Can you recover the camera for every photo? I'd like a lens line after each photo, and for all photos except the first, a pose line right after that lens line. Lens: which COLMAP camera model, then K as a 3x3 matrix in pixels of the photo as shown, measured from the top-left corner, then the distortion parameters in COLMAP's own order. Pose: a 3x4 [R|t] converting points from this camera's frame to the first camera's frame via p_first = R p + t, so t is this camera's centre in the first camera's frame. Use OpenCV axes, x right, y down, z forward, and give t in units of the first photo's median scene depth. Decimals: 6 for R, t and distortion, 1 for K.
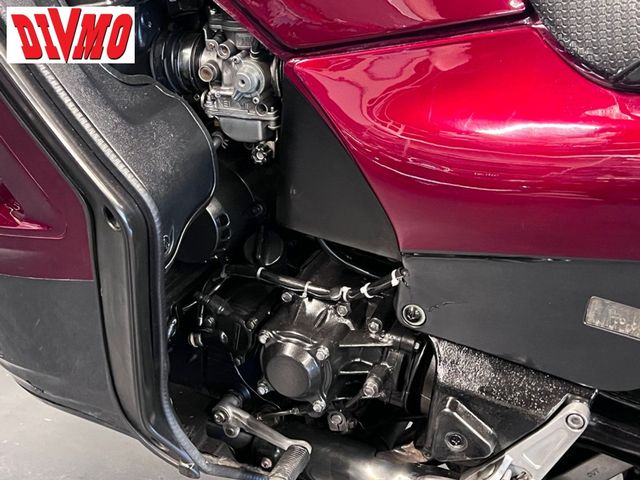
lens RADIAL K [[972.1, 0, 314.7], [0, 972.1, 243.7], [0, 0, 1]] dist [0.064242, 0.000000]
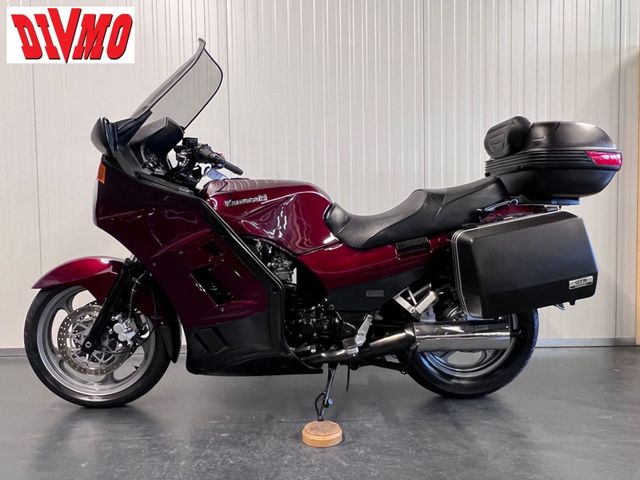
lens RADIAL K [[483.8, 0, 314.9], [0, 483.8, 248.0], [0, 0, 1]] dist [0.024257, -0.034276]
pose [[0.899826, -0.111063, 0.421874, -0.904825], [0.272779, 0.897926, -0.345429, 0.592780], [-0.340447, 0.425905, 0.838273, -1.013125]]
